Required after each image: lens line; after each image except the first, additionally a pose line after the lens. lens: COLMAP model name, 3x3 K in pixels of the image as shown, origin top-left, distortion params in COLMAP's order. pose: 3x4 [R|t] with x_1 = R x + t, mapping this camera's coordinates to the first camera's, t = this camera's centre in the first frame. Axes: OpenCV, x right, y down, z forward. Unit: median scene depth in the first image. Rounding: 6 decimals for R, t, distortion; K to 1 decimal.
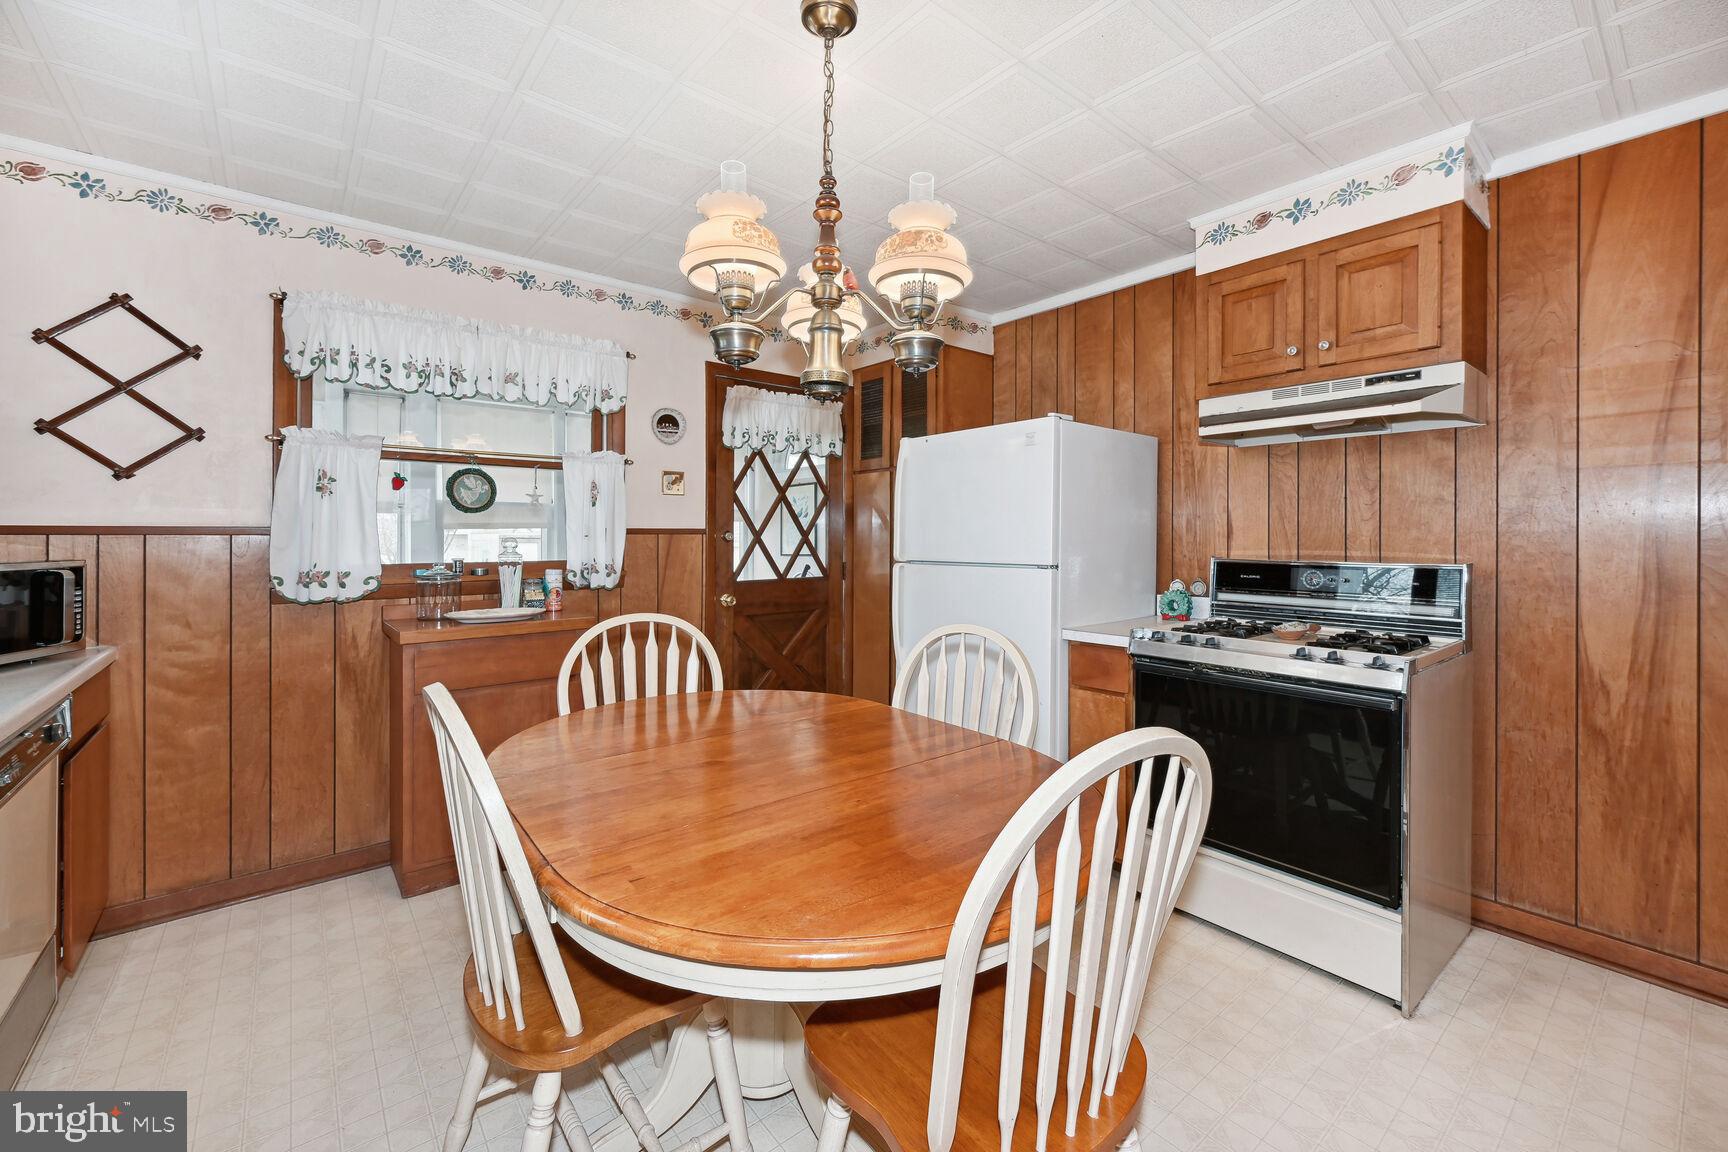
lens RADIAL K [[696.0, 0, 871.1], [0, 696.0, 540.3], [0, 0, 1]] dist [0.000472, 0.000244]
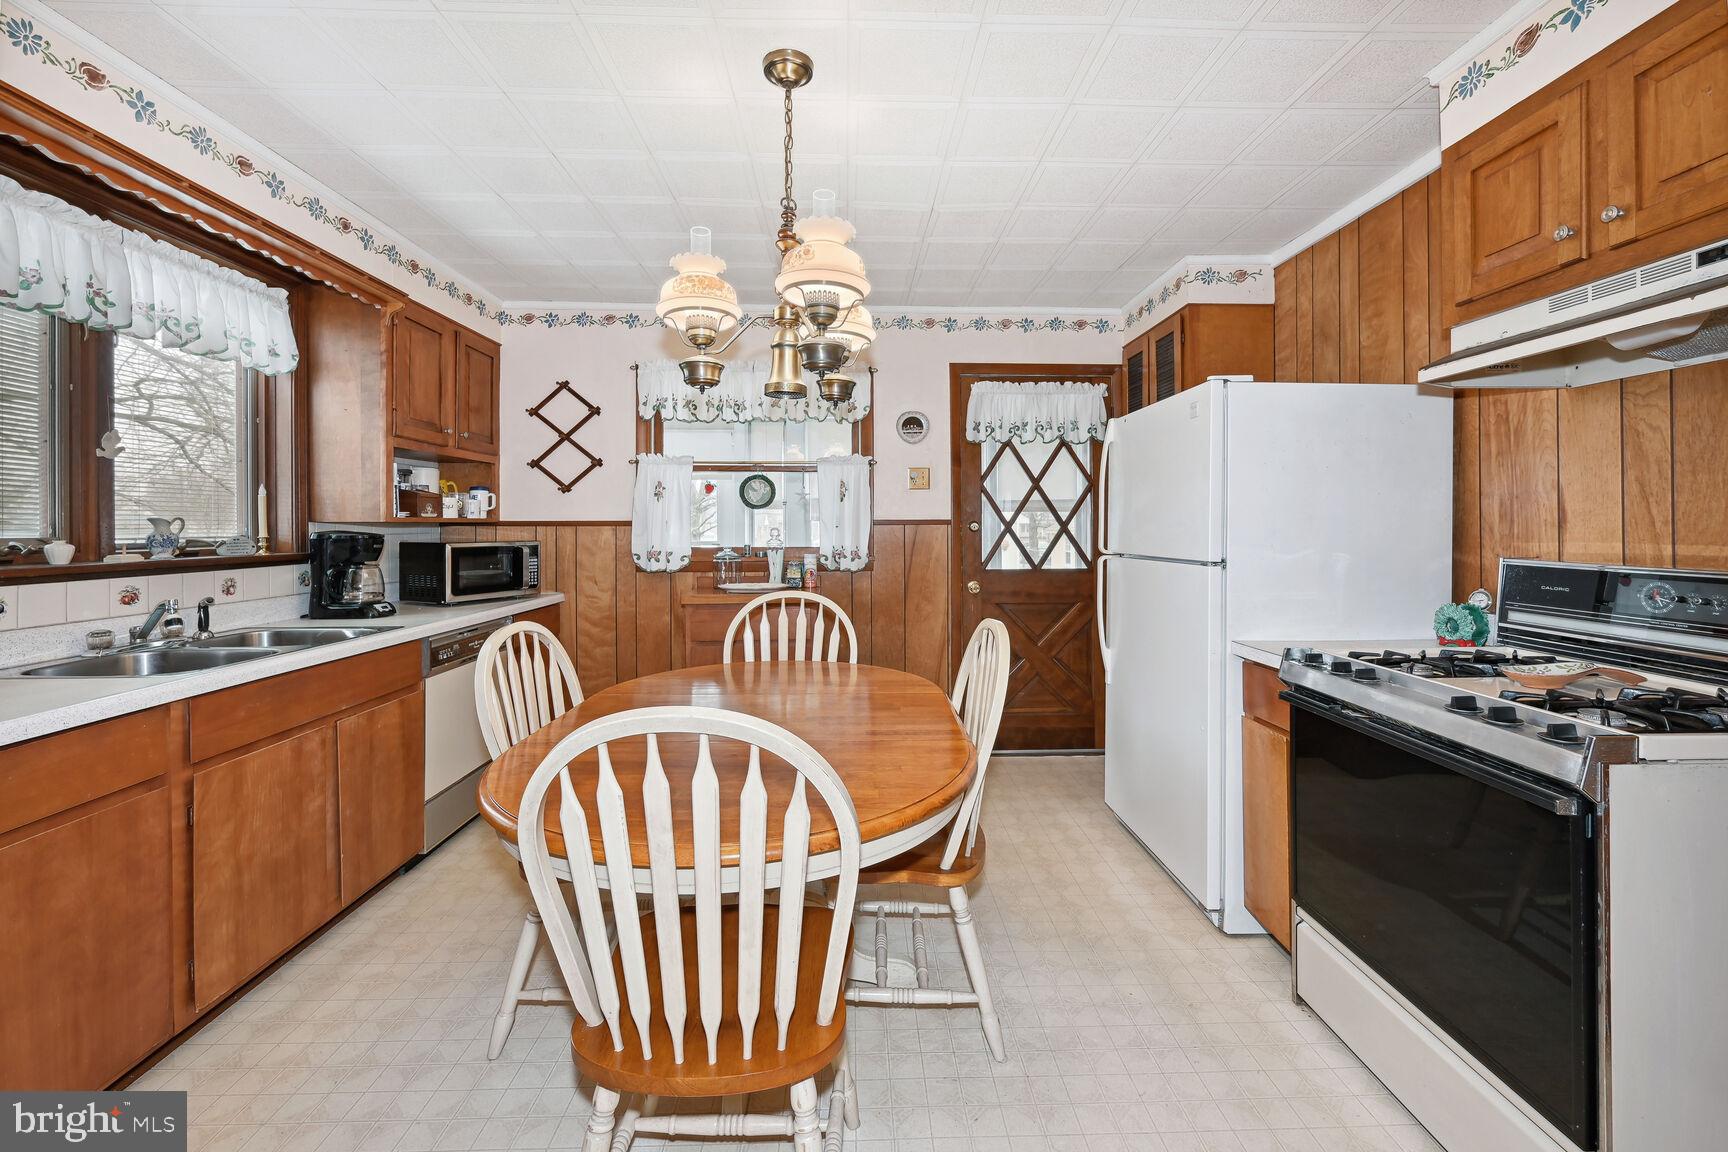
lens RADIAL K [[696.0, 0, 877.8], [0, 696.0, 535.5], [0, 0, 1]] dist [0.000472, 0.000244]
pose [[0.798335, 0.006161, -0.602181, 0.396989], [-0.002129, 0.999970, 0.007408, 0.000237], [0.602209, -0.004633, 0.798325, 0.093950]]
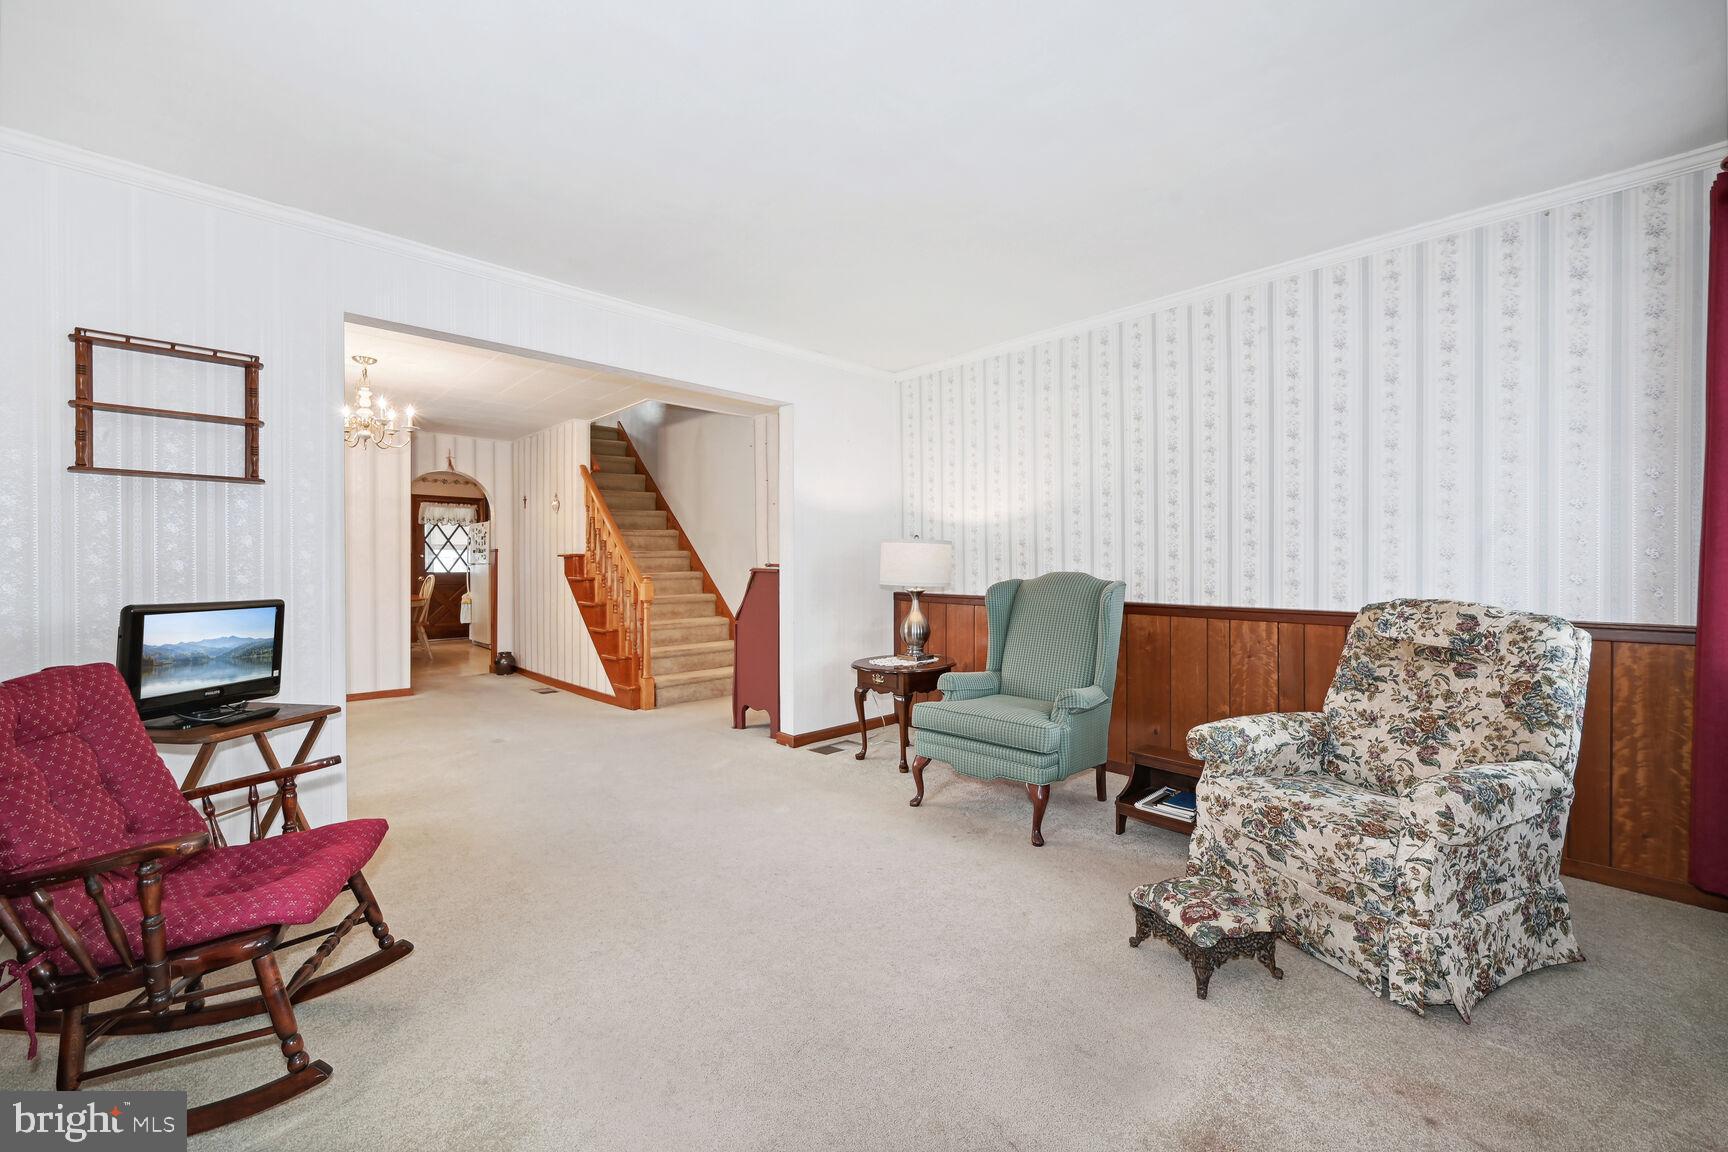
lens RADIAL K [[696.0, 0, 865.3], [0, 696.0, 567.8], [0, 0, 1]] dist [0.000472, 0.000244]
pose [[0.996925, 0.003489, 0.078289, 1.726449], [-0.003603, 0.999993, 0.001324, 0.041466], [-0.078284, -0.001602, 0.996930, -2.462569]]
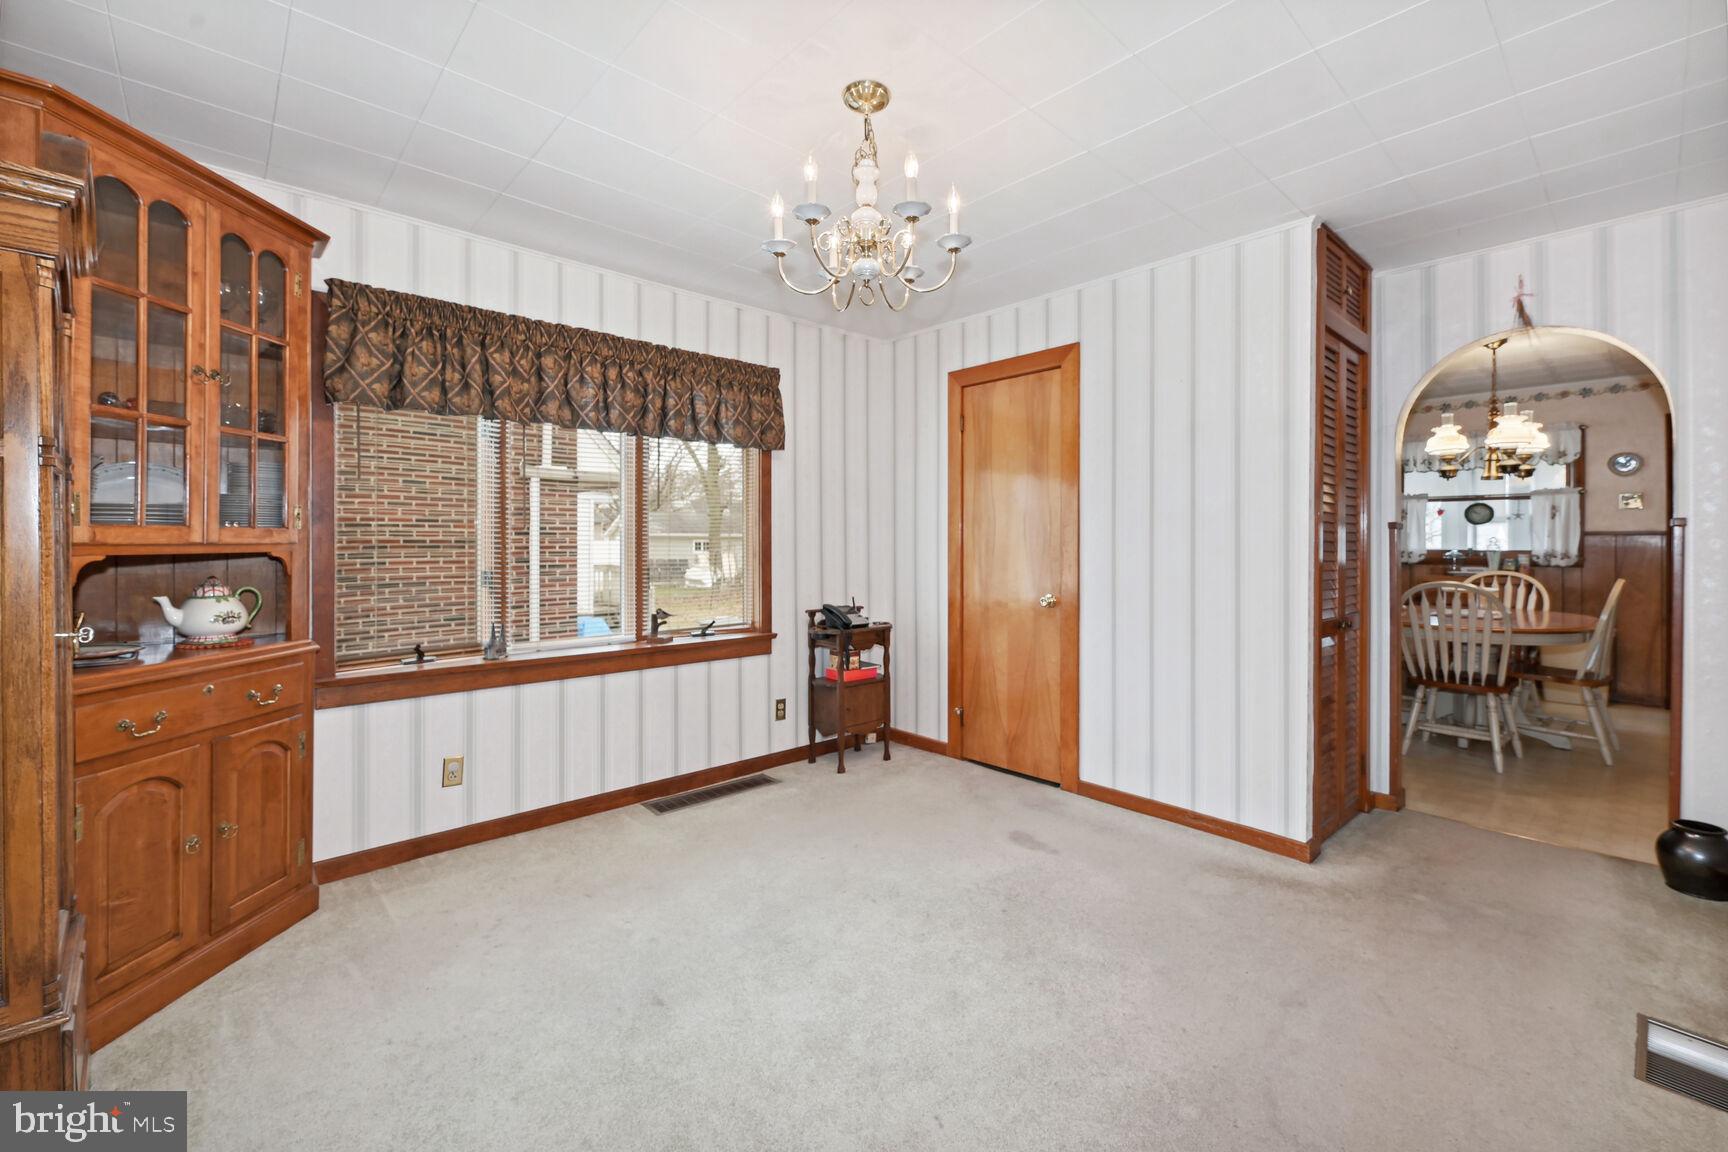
lens RADIAL K [[721.7, 0, 874.6], [0, 721.7, 542.5], [0, 0, 1]] dist [0.001457, -0.000742]
pose [[0.051083, 0.004157, -0.998686, 1.438088], [-0.005926, 0.999975, 0.003860, 0.013508], [0.998677, 0.005721, 0.051106, -0.862958]]
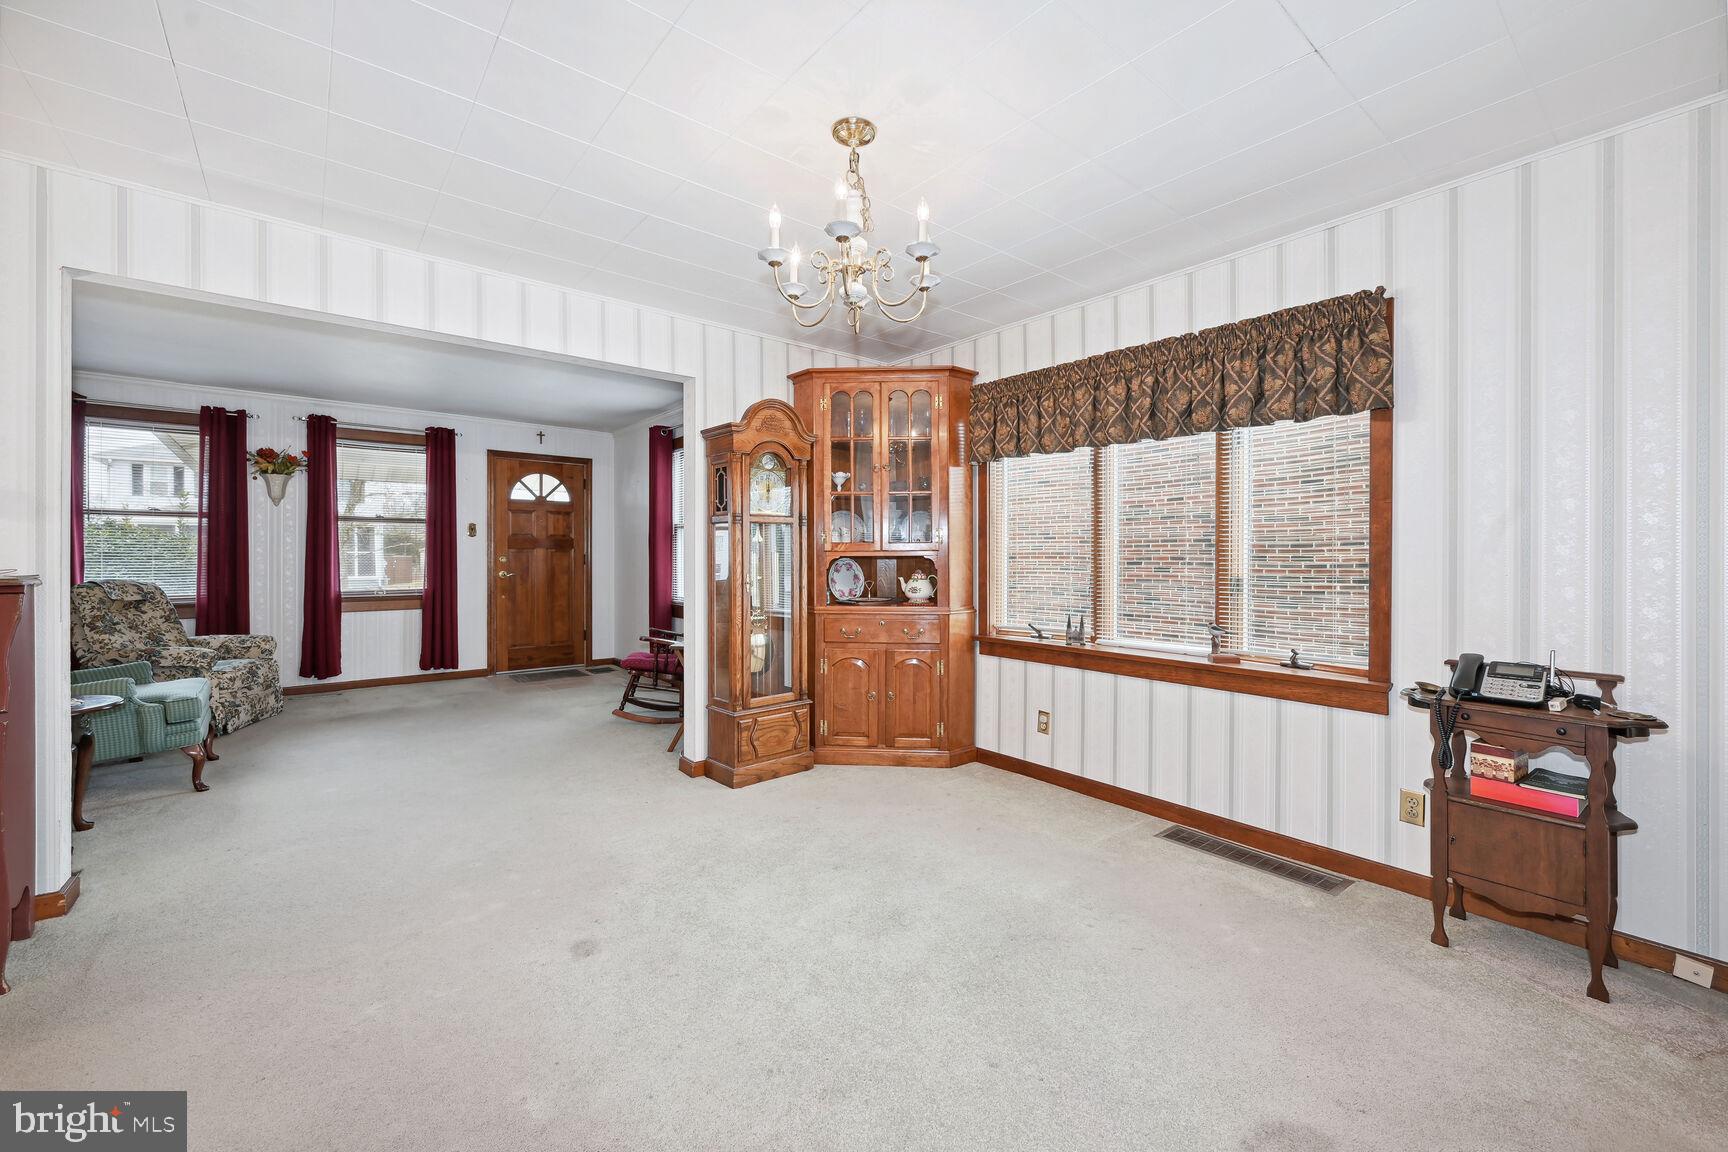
lens RADIAL K [[696.0, 0, 860.4], [0, 696.0, 559.5], [0, 0, 1]] dist [0.000472, 0.000244]
pose [[-0.999874, 0.003952, 0.015366, 0.722622], [0.004168, 0.999892, 0.014068, 0.018814], [-0.015309, 0.014131, -0.999783, -0.108457]]
